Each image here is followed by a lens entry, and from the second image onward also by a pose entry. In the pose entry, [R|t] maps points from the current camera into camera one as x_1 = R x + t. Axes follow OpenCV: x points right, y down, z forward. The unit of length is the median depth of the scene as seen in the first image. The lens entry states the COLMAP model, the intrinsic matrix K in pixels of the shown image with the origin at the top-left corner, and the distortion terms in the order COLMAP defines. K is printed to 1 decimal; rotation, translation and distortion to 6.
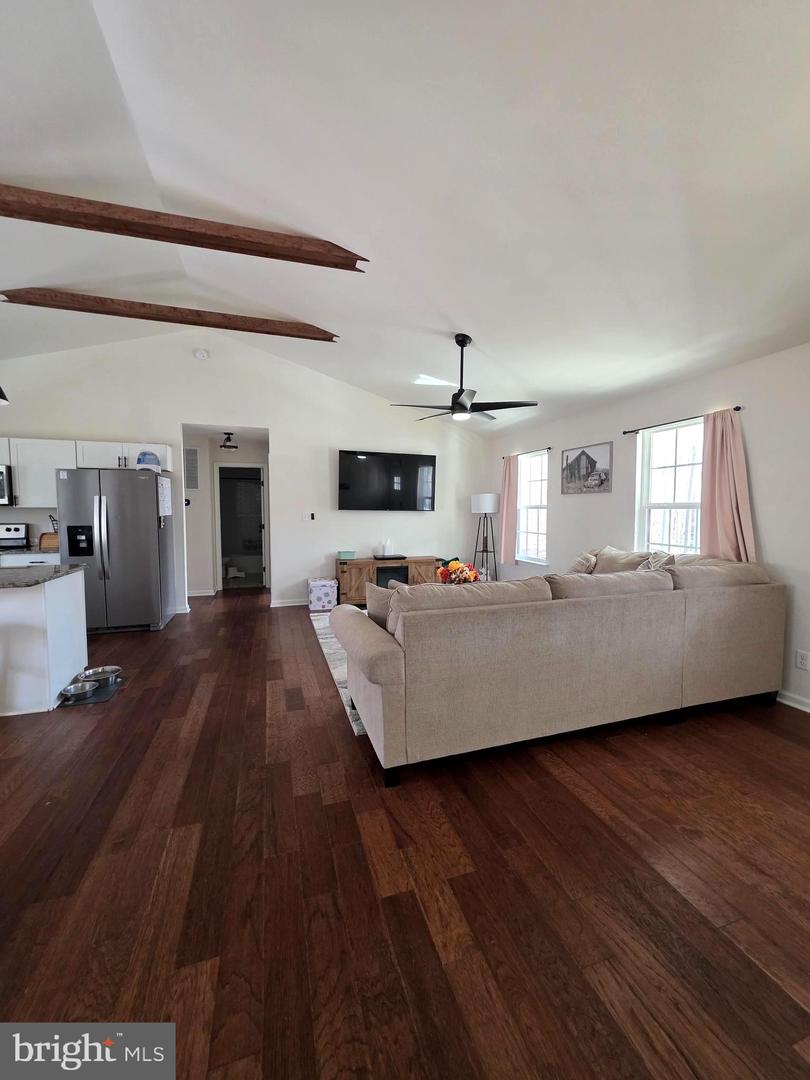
lens RADIAL K [[429.9, 0, 405.2], [0, 429.9, 536.5], [0, 0, 1]] dist [0.002776, 0.000086]
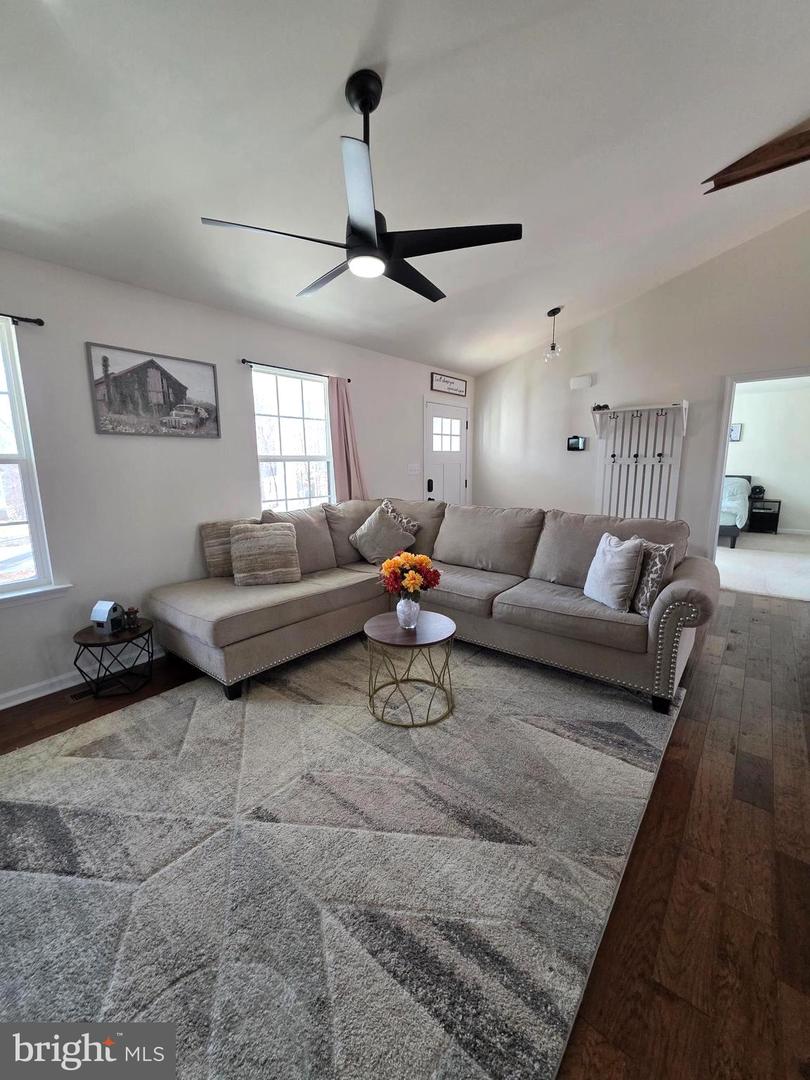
lens RADIAL K [[429.9, 0, 405.2], [0, 429.9, 536.5], [0, 0, 1]] dist [0.002776, 0.000086]
pose [[-0.537395, -0.163096, 0.827409, -0.290741], [0.045283, 0.974125, 0.221427, -0.082660], [-0.842114, 0.156461, -0.516104, 1.060703]]
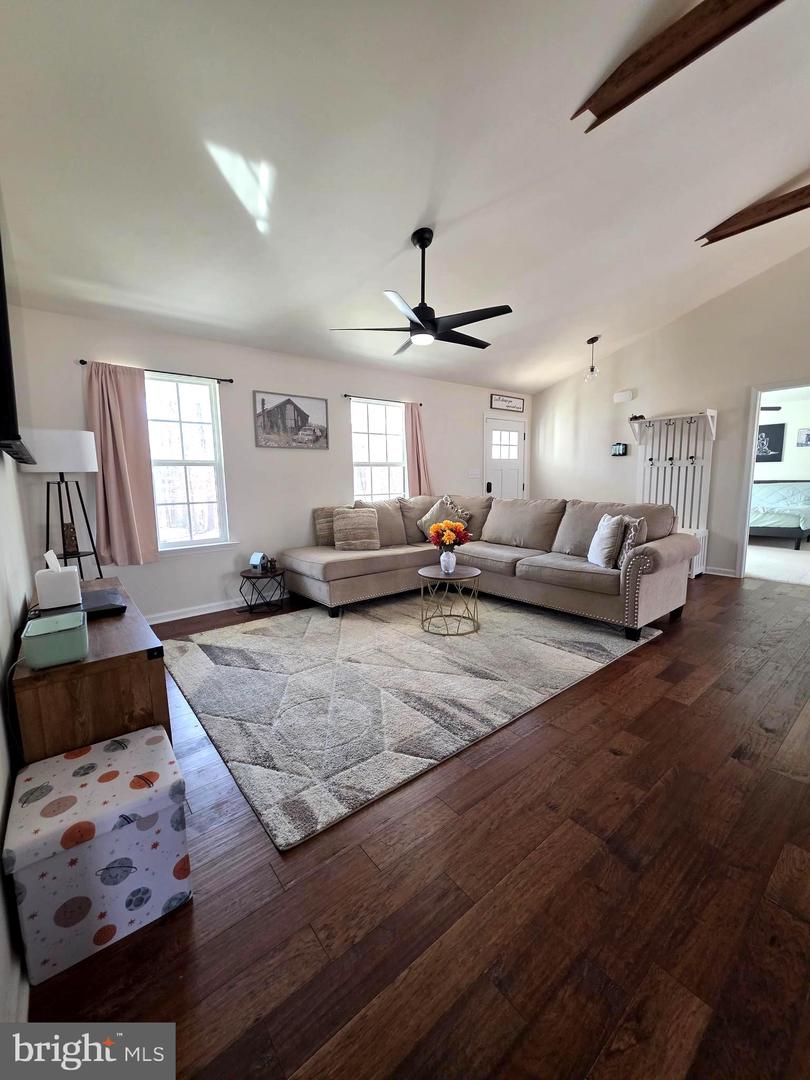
lens RADIAL K [[429.9, 0, 405.2], [0, 429.9, 536.5], [0, 0, 1]] dist [0.002776, 0.000086]
pose [[-0.361119, -0.142929, 0.921501, -0.535320], [0.063068, 0.982178, 0.177055, -0.064399], [-0.930385, 0.122055, -0.345669, 1.130523]]
